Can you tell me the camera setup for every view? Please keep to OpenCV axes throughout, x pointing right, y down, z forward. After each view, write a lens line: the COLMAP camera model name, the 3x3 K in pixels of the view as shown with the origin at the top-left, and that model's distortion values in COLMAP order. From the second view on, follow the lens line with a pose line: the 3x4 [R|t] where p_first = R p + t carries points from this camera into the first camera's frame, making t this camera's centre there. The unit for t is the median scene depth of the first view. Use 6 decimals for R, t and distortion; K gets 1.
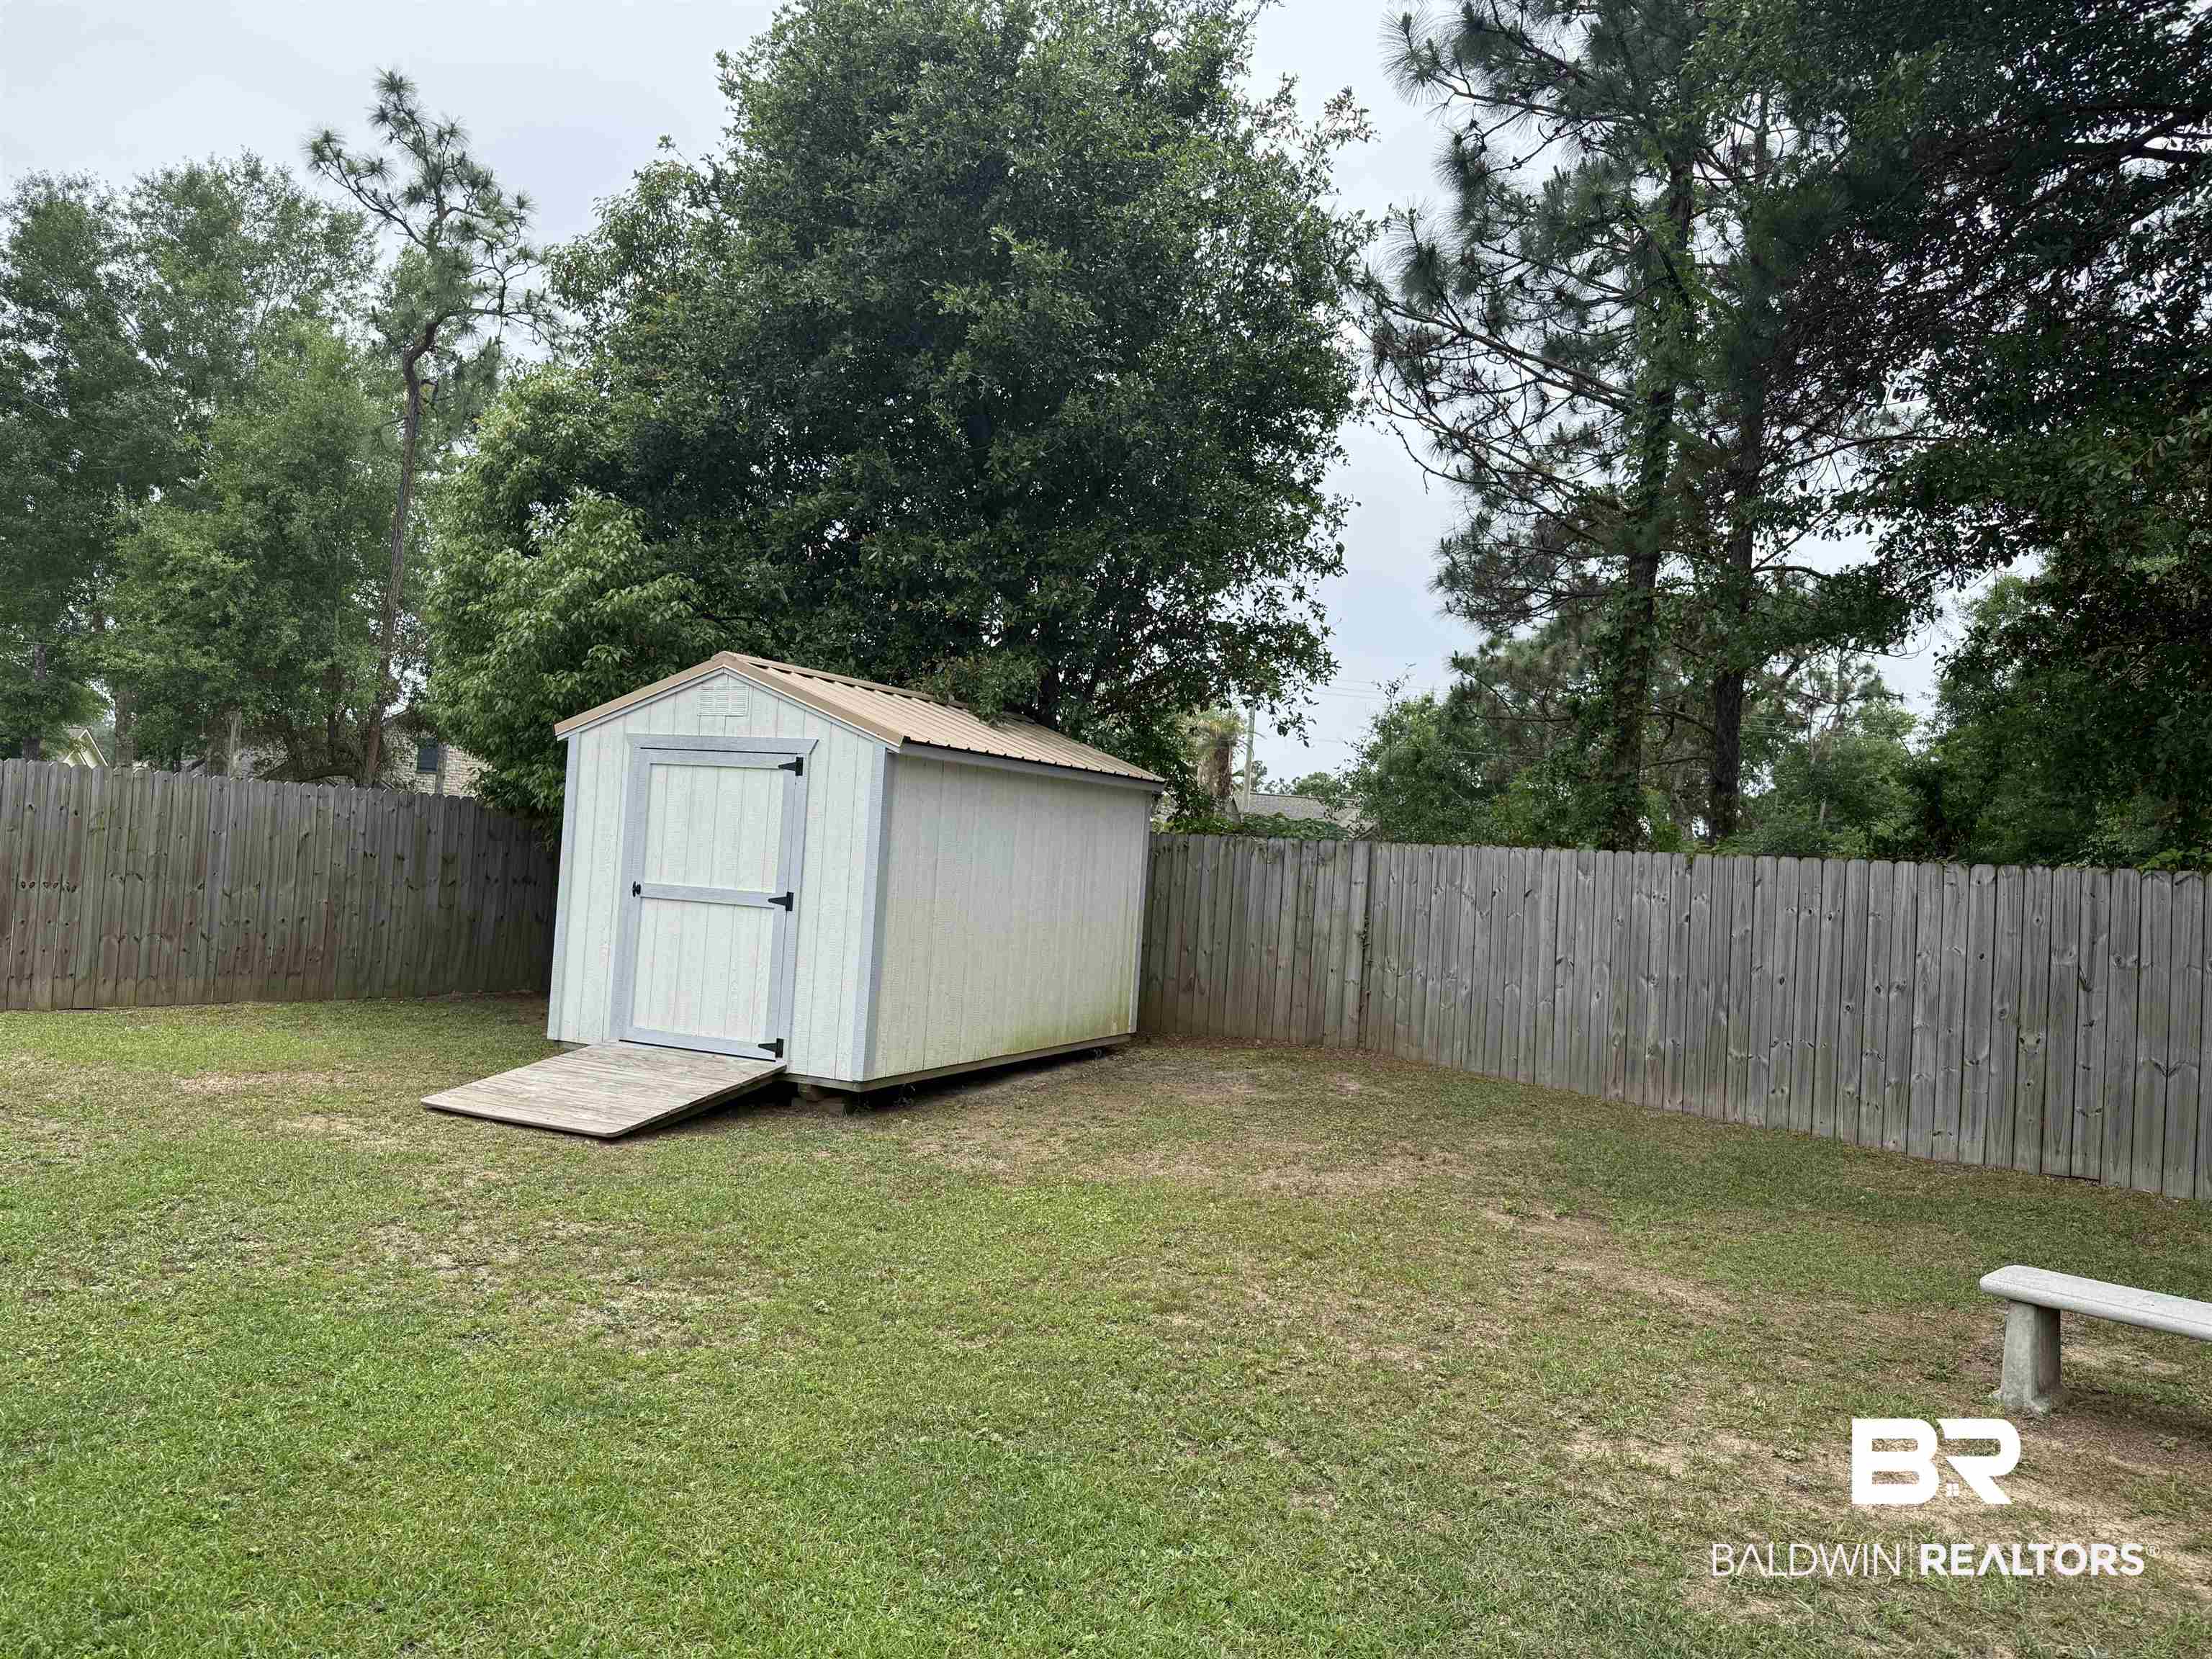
lens RADIAL K [[1553.7, 0, 1105.4], [0, 1553.7, 826.0], [0, 0, 1]] dist [0.071462, -0.094911]
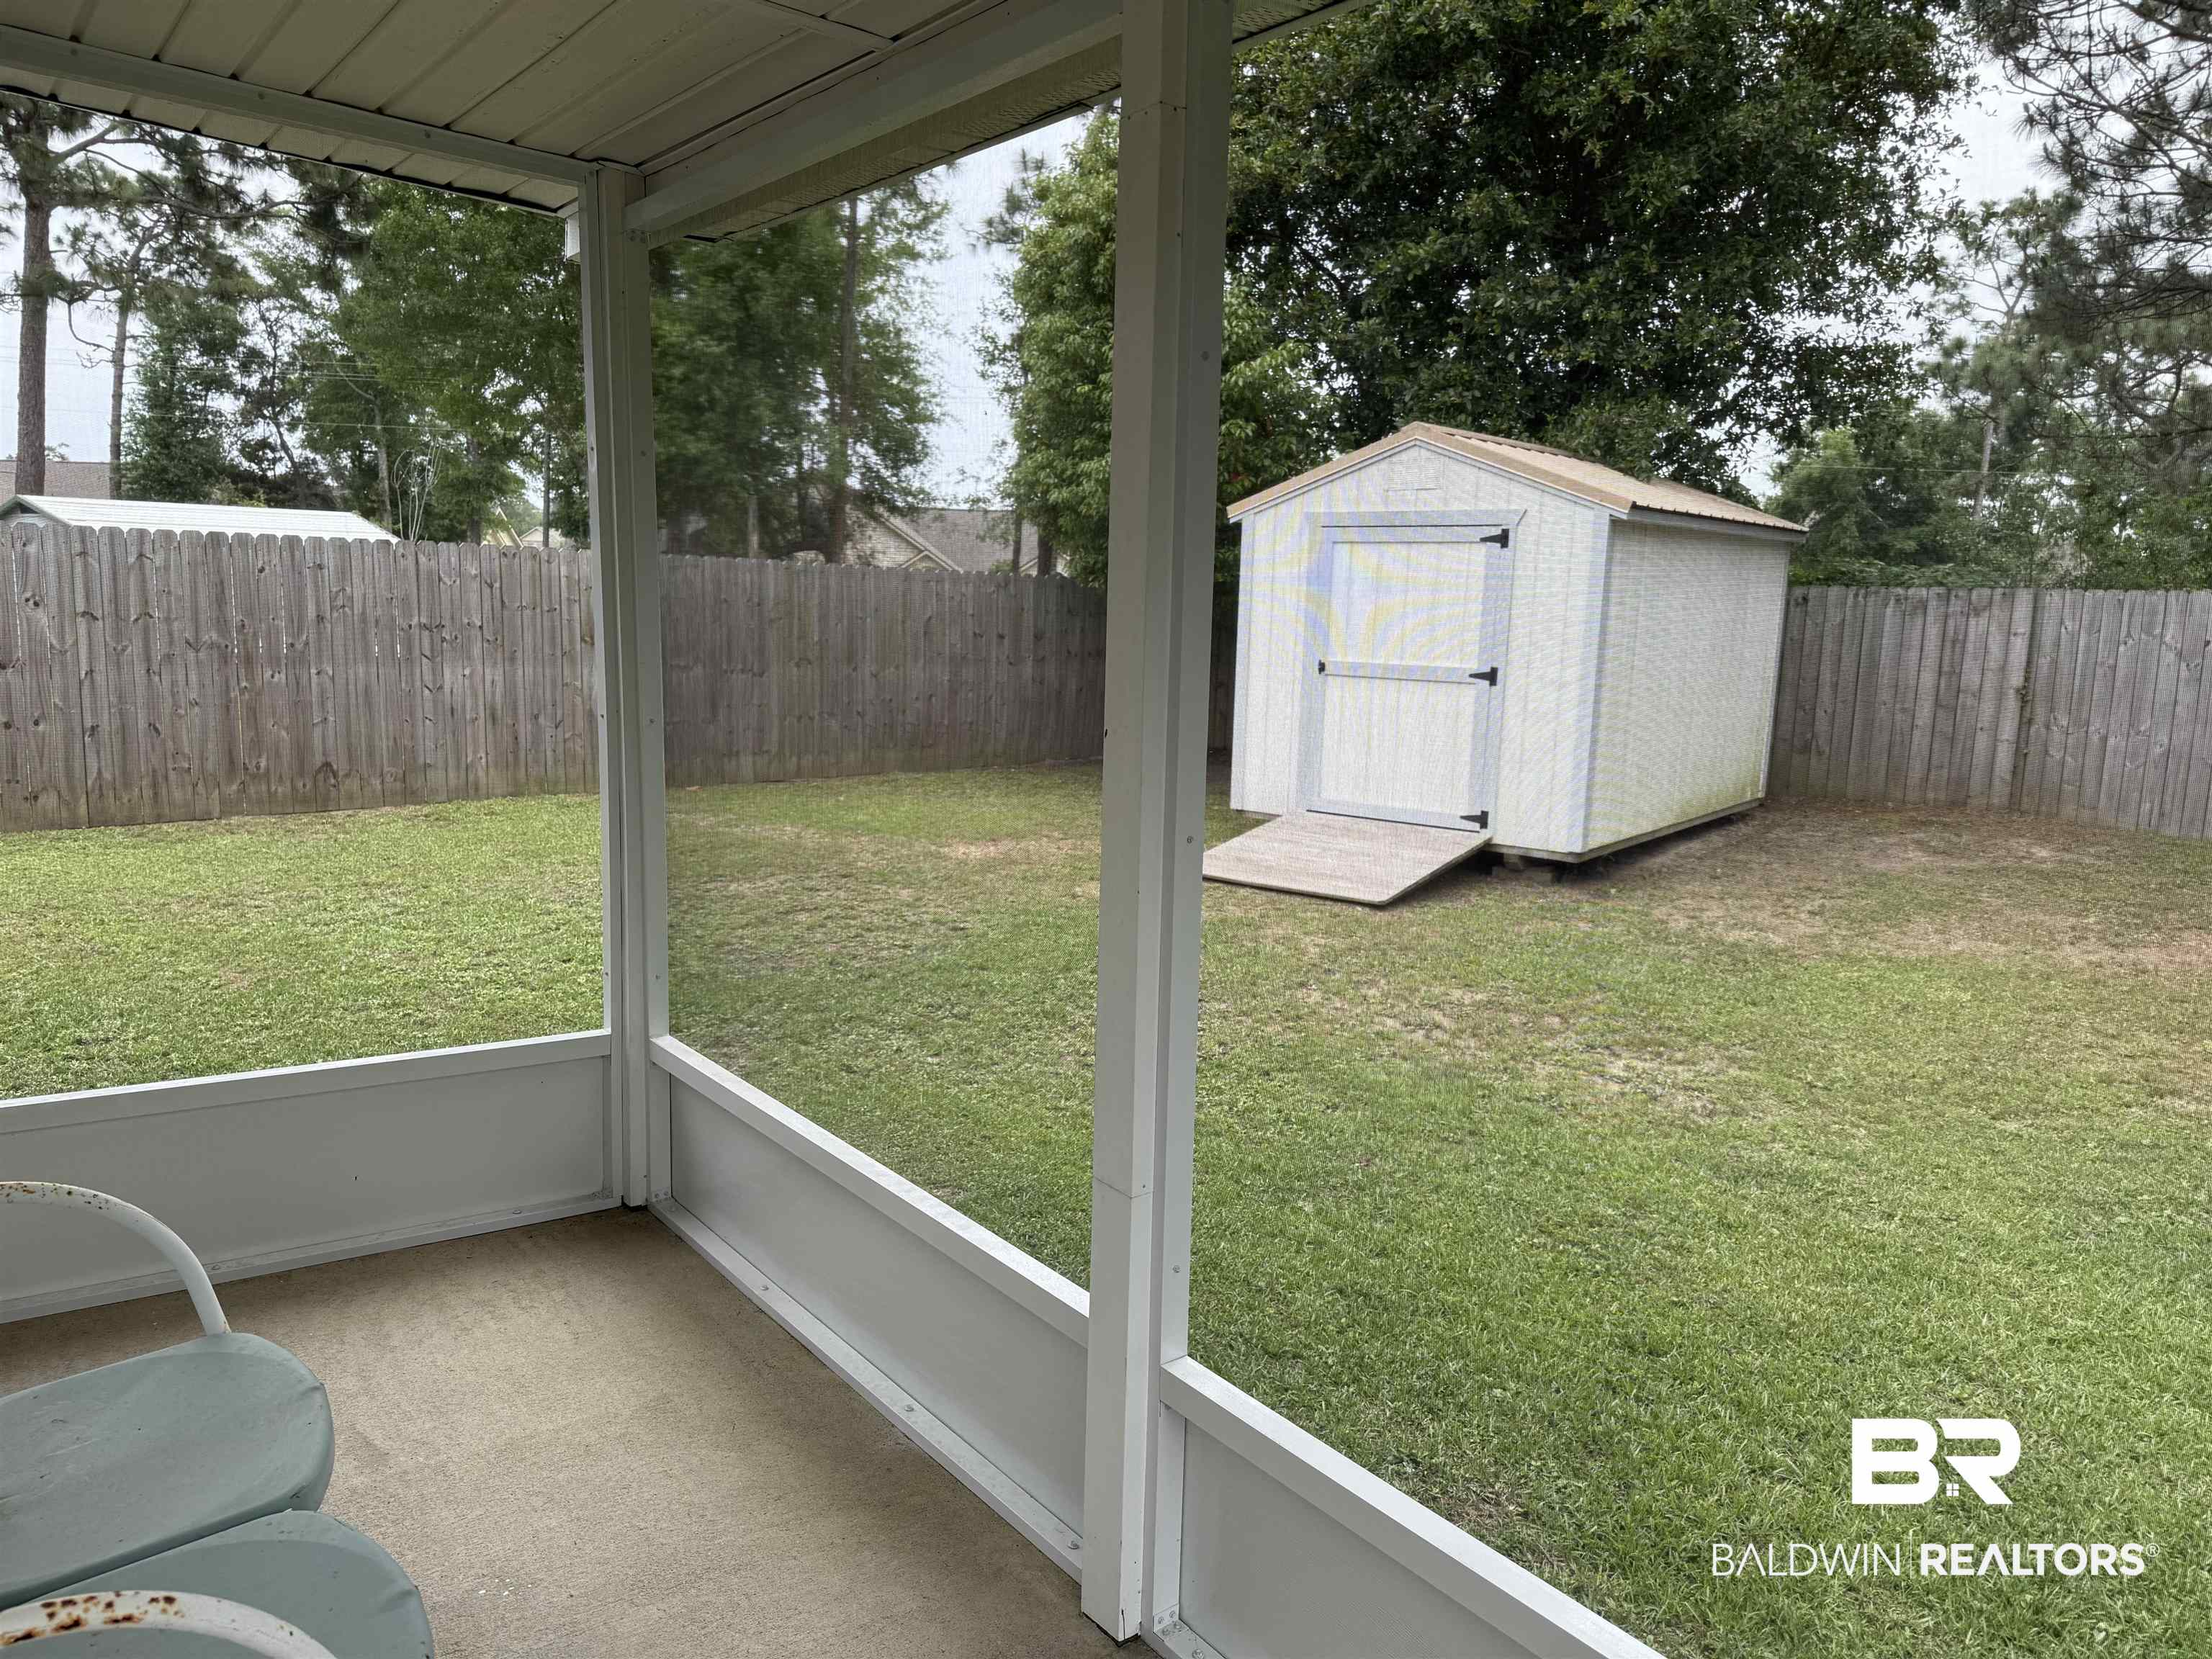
lens RADIAL K [[1553.7, 0, 1137.1], [0, 1553.7, 848.2], [0, 0, 1]] dist [0.071462, -0.094911]
pose [[0.981230, -0.001200, -0.192838, -0.210098], [0.034860, 0.984610, 0.171255, -0.020522], [0.189665, -0.174763, 0.966170, -0.034826]]
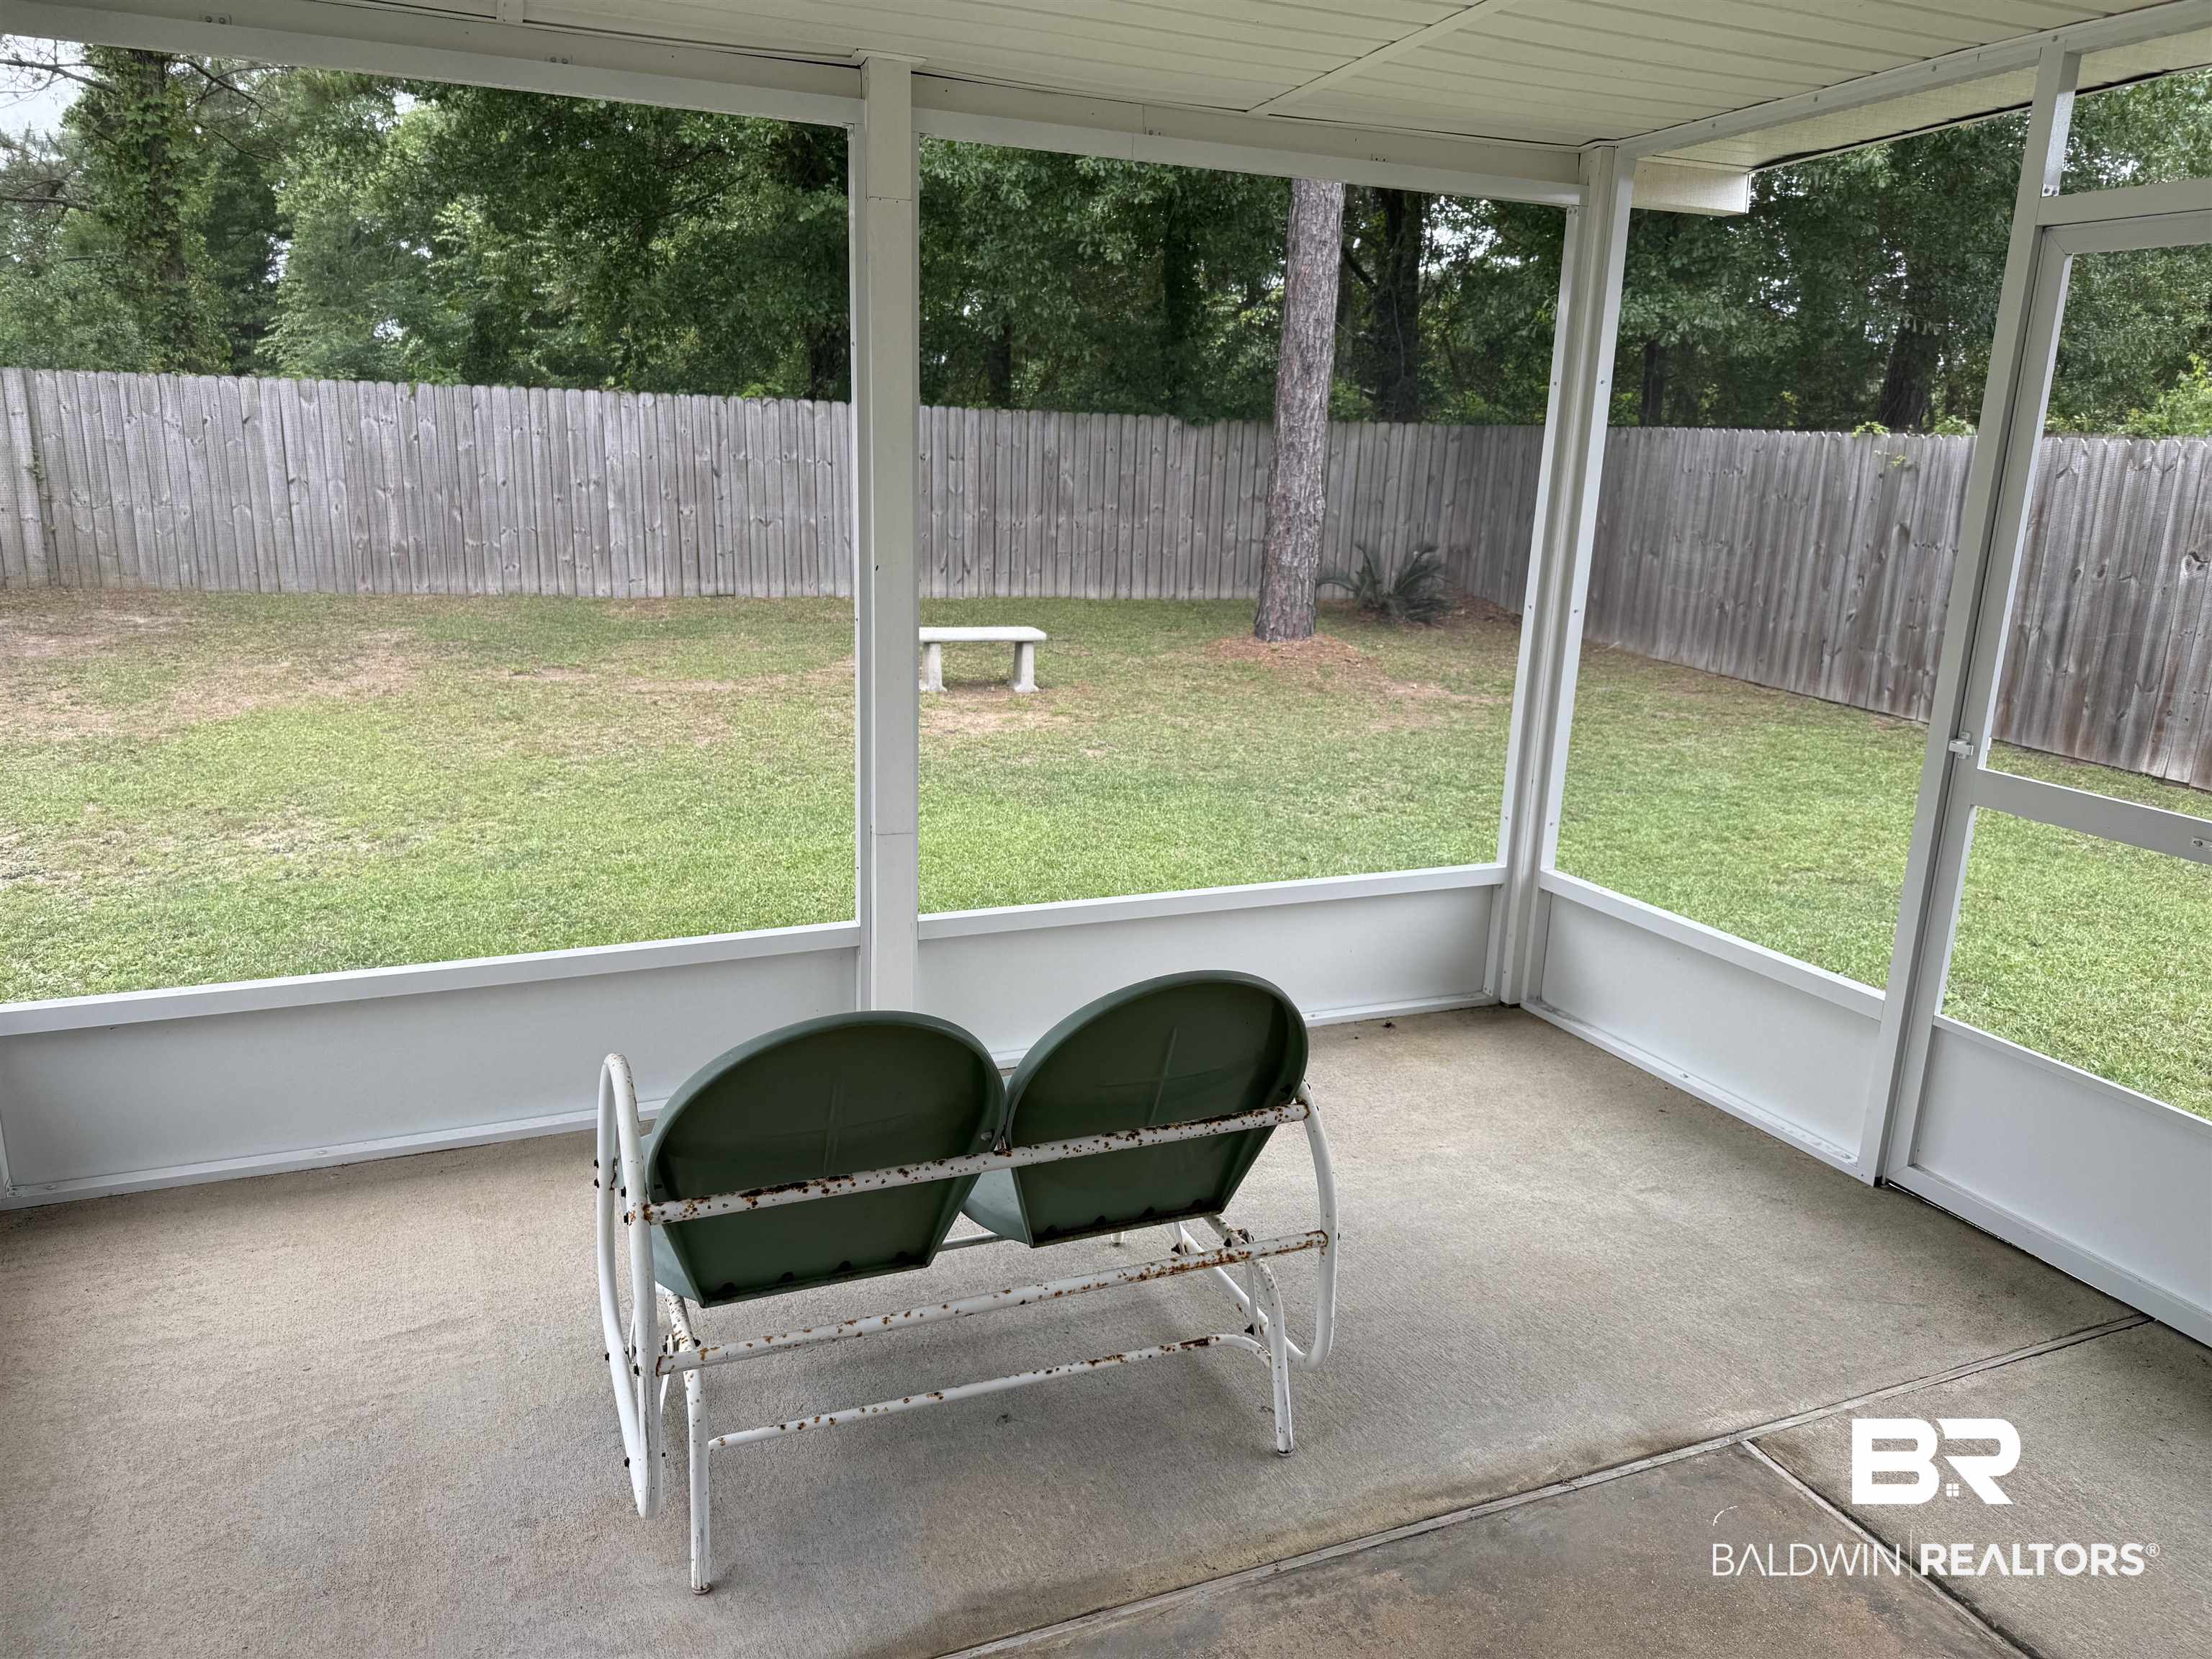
lens RADIAL K [[1553.7, 0, 1088.6], [0, 1553.7, 819.8], [0, 0, 1]] dist [0.071462, -0.094911]
pose [[0.437807, -0.269254, 0.857804, -0.539573], [-0.028087, 0.949540, 0.312384, -0.057002], [-0.898630, -0.160858, 0.408153, -0.029609]]
